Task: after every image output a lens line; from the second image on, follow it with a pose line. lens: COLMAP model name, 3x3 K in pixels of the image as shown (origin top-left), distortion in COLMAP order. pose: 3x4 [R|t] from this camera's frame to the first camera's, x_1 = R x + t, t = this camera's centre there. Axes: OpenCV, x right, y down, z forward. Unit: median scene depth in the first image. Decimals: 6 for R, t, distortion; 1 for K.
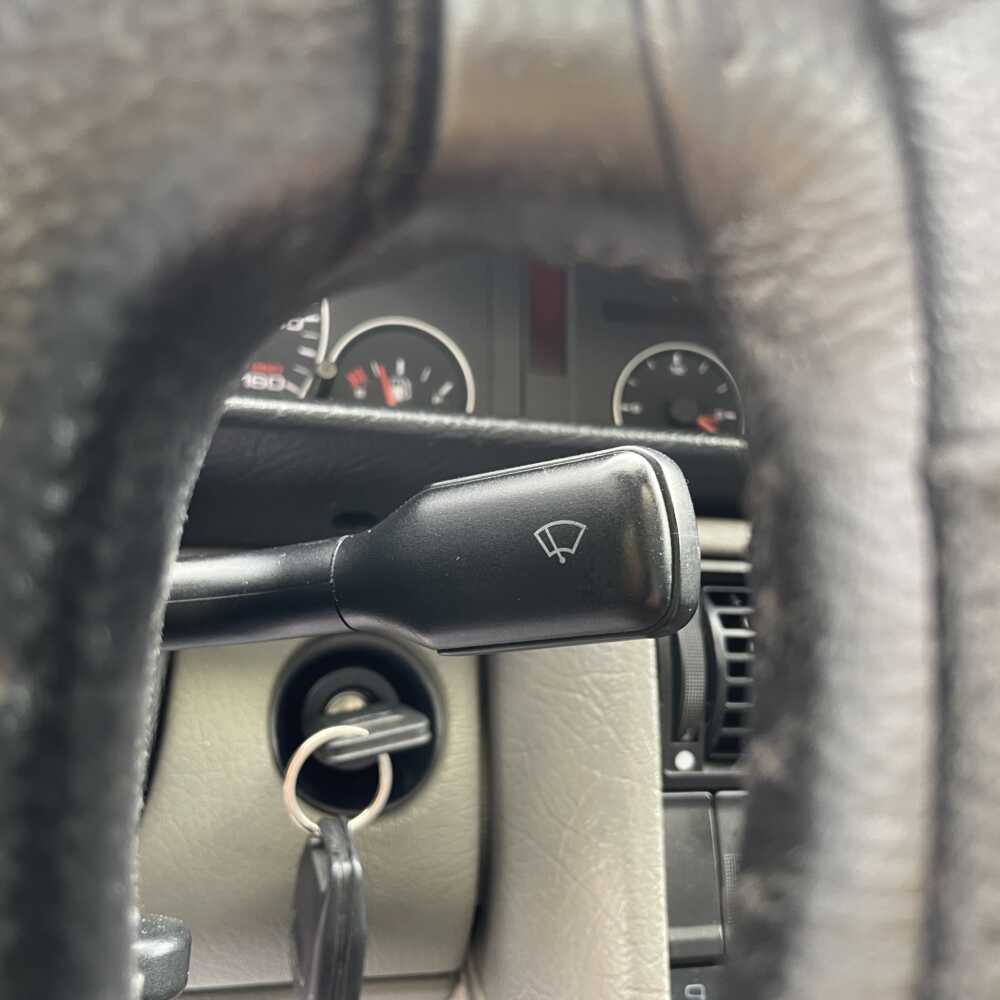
lens RADIAL K [[1016.3, 0, 501.6], [0, 1016.3, 508.1], [0, 0, 1]] dist [0.054188, 0.000000]
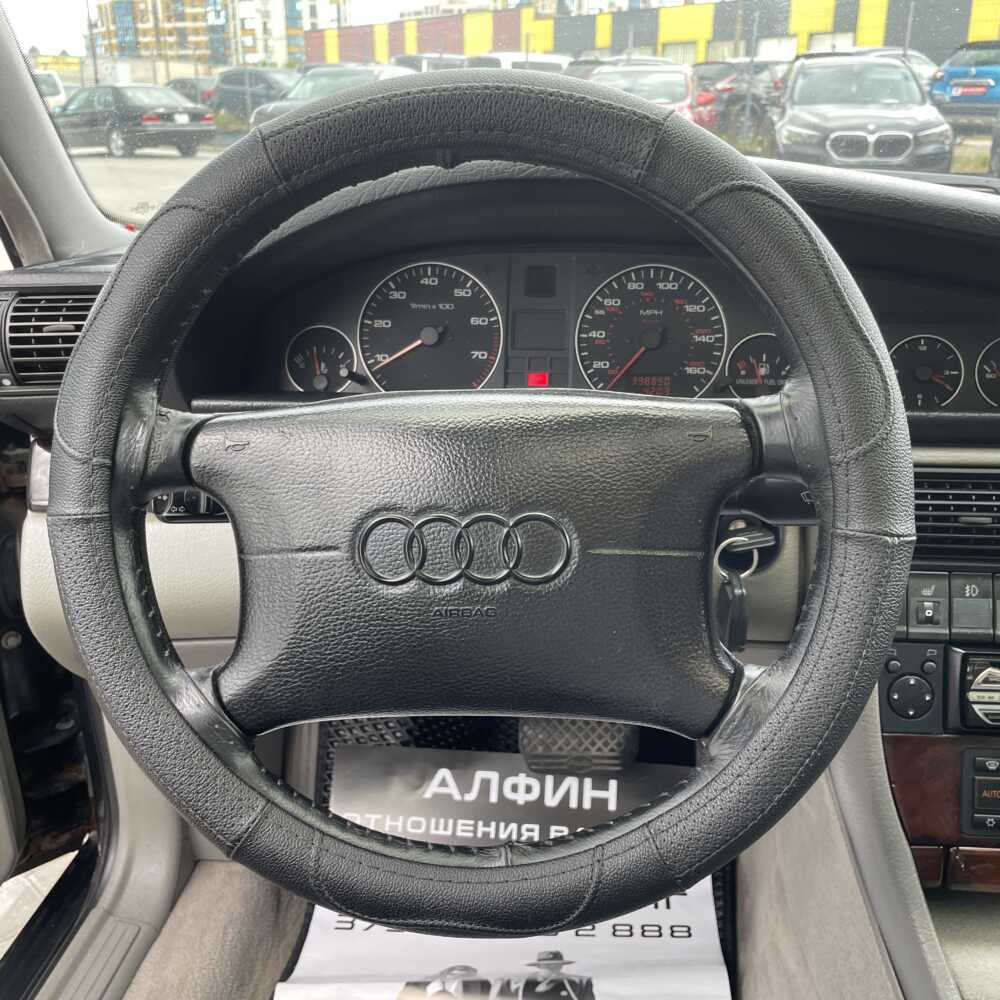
lens RADIAL K [[1016.3, 0, 504.9], [0, 1016.3, 501.6], [0, 0, 1]] dist [0.054188, 0.000000]
pose [[0.941470, 0.028244, -0.335912, 0.128397], [0.040020, 0.980071, 0.194573, -0.344778], [0.334713, -0.196628, 0.921577, -1.337404]]
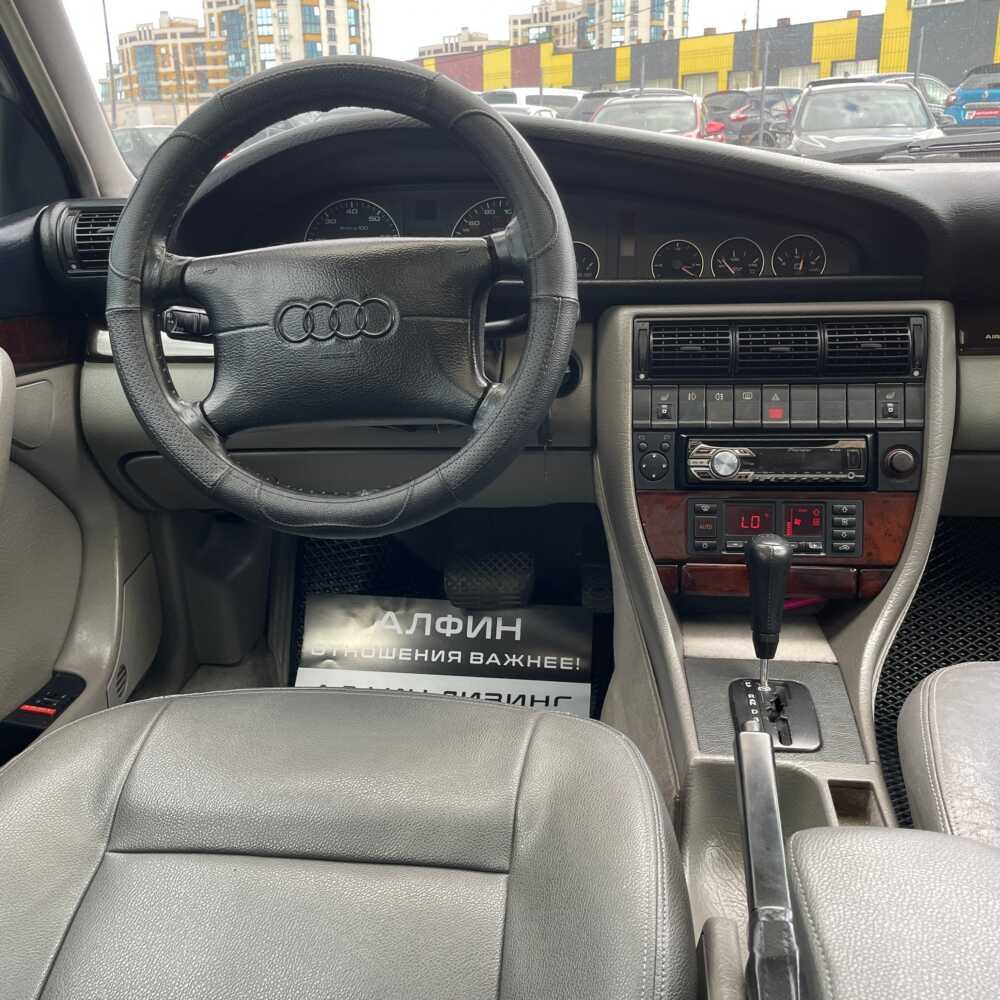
lens RADIAL K [[1016.3, 0, 494.7], [0, 1016.3, 508.2], [0, 0, 1]] dist [0.054188, 0.000000]
pose [[0.932403, 0.012879, -0.361190, 0.964602], [0.051903, 0.984235, 0.169081, 0.076457], [0.357674, -0.176398, 0.917035, -2.430463]]
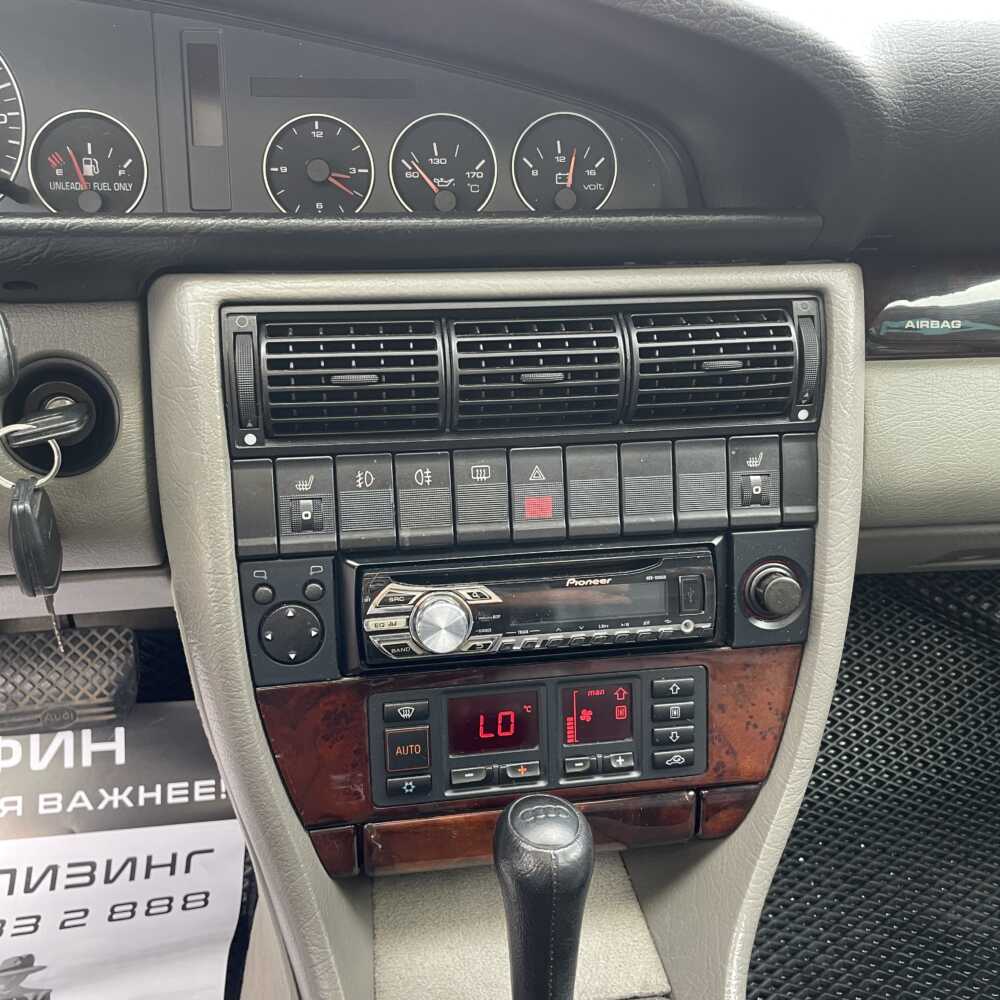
lens RADIAL K [[1016.3, 0, 484.1], [0, 1016.3, 502.0], [0, 0, 1]] dist [0.054188, 0.000000]
pose [[0.995233, -0.014101, -0.096498, 0.674920], [0.044521, 0.946059, 0.320922, -0.141985], [0.086768, -0.323688, 0.942177, -0.452133]]
